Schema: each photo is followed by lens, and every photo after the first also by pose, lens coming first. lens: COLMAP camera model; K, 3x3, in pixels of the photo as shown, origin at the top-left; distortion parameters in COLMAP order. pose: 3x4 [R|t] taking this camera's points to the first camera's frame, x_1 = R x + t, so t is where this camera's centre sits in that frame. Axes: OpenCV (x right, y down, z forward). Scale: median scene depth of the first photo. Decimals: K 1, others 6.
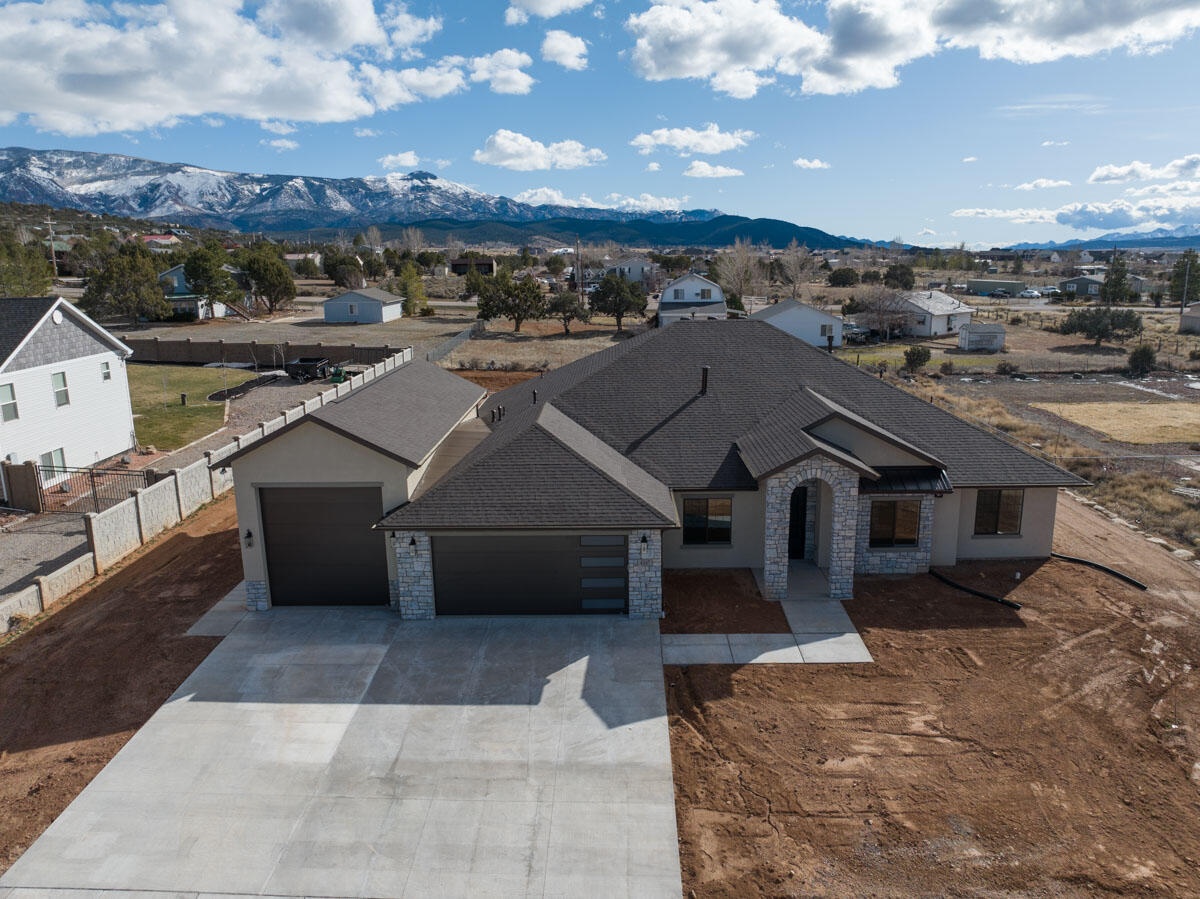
lens RADIAL K [[835.6, 0, 603.1], [0, 835.6, 439.8], [0, 0, 1]] dist [-0.038267, -0.001833]
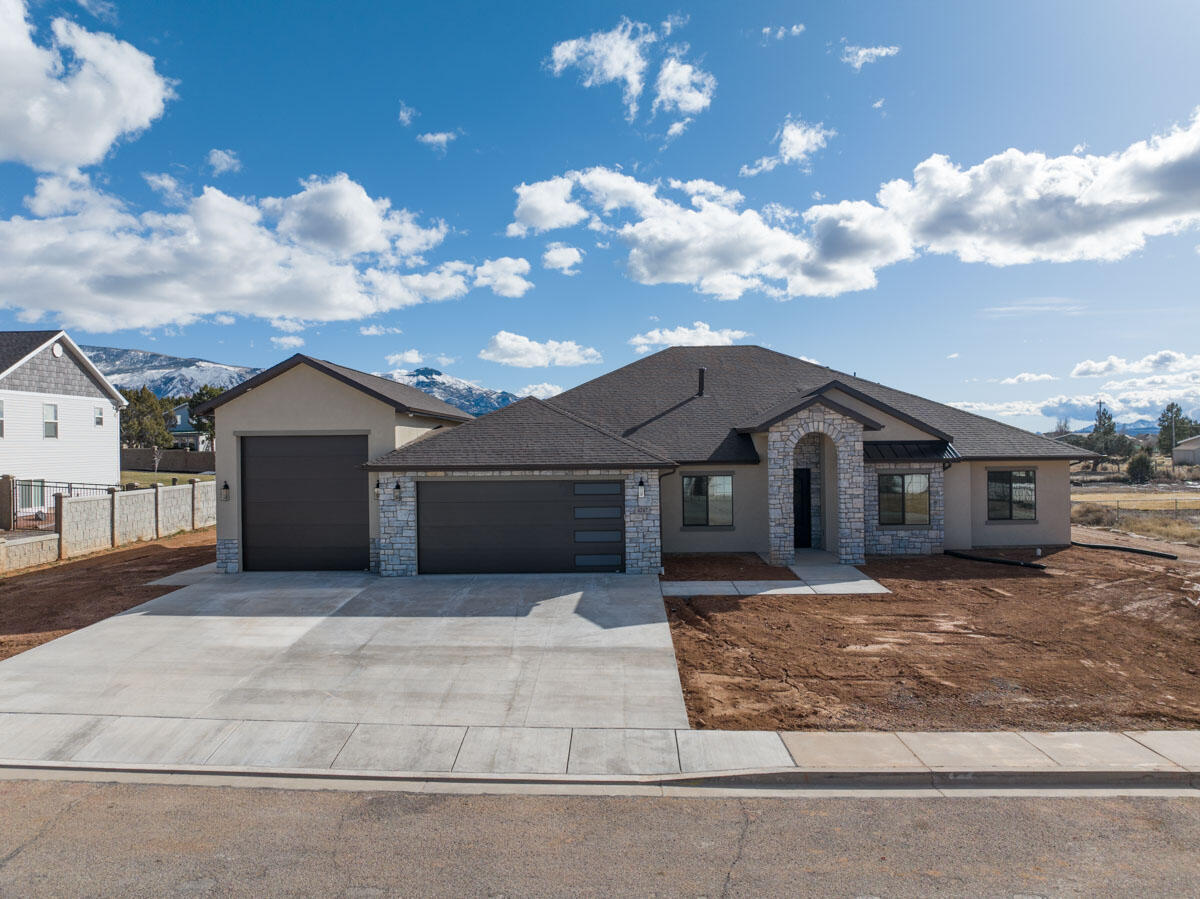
lens RADIAL K [[835.6, 0, 603.1], [0, 835.6, 439.8], [0, 0, 1]] dist [-0.038267, -0.001833]
pose [[0.999995, 0.001944, 0.002581, 0.003028], [-0.001326, 0.975295, -0.220902, 0.273835], [-0.002947, 0.220897, 0.975293, 0.060974]]
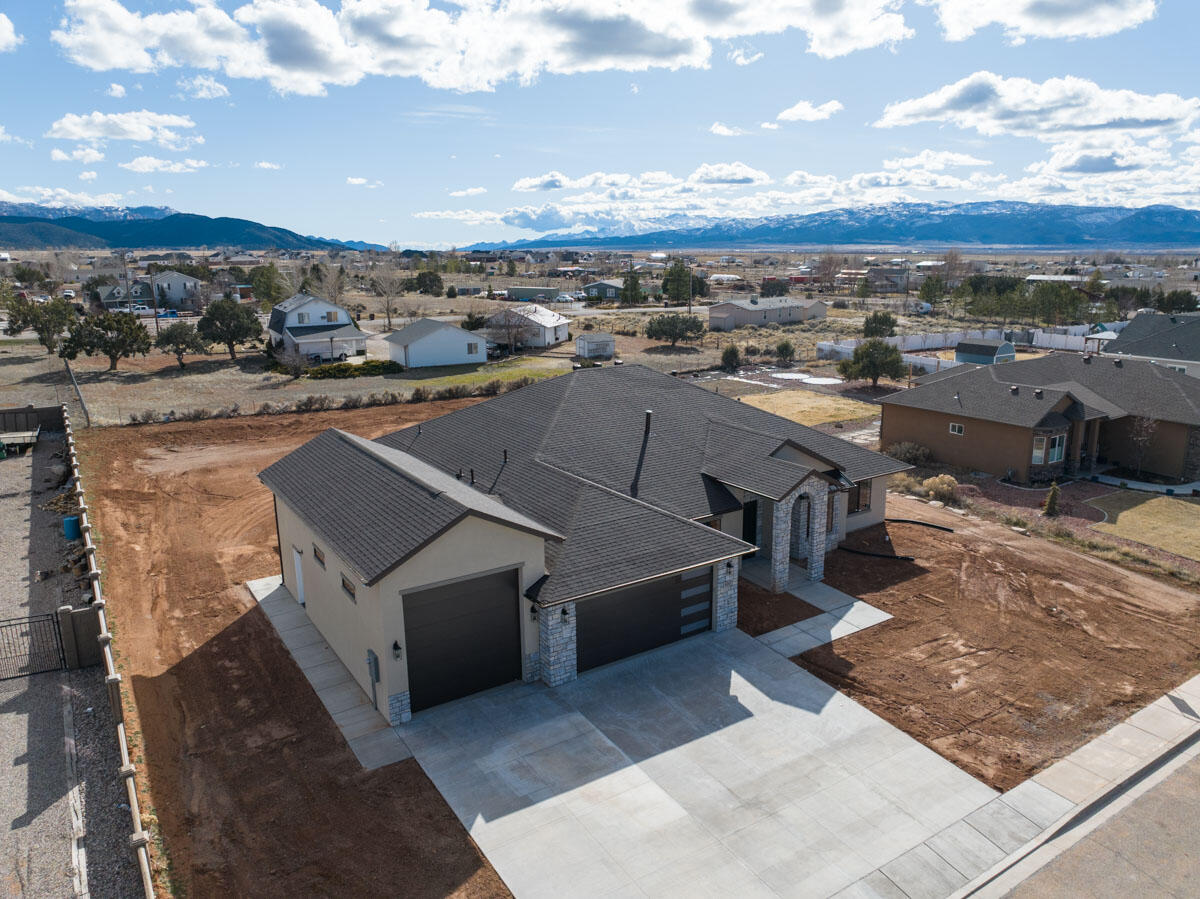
lens RADIAL K [[835.6, 0, 603.1], [0, 835.6, 439.8], [0, 0, 1]] dist [-0.038267, -0.001833]
pose [[0.828185, -0.119977, 0.547462, -0.726373], [0.120726, 0.992076, 0.034783, -0.122200], [-0.547298, 0.037286, 0.836107, 0.078007]]
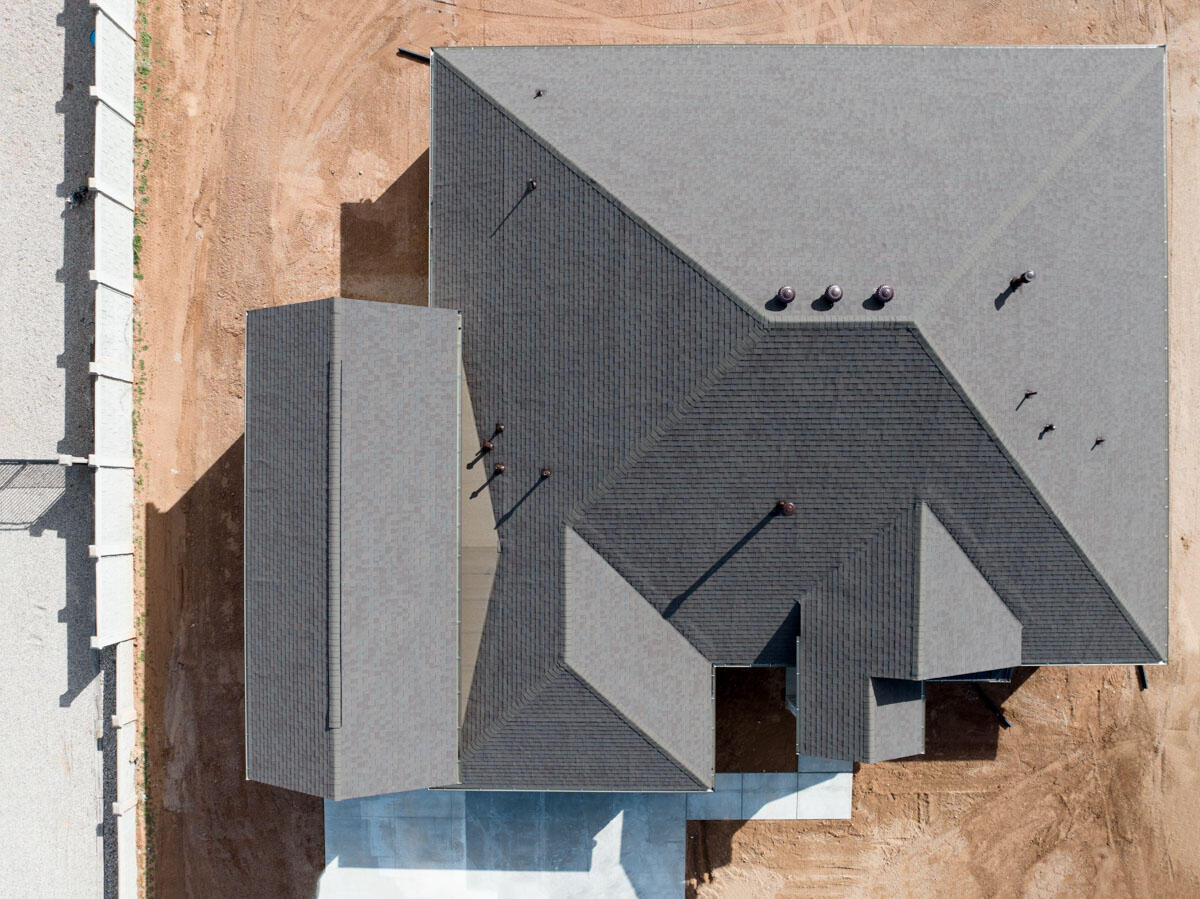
lens RADIAL K [[860.2, 0, 611.7], [0, 860.2, 453.3], [0, 0, 1]] dist [-0.036932, -0.000388]
pose [[0.999938, -0.011131, -0.000853, -0.032830], [0.003396, 0.230481, 0.973071, -1.028511], [-0.010635, -0.973013, 0.230504, 1.119724]]
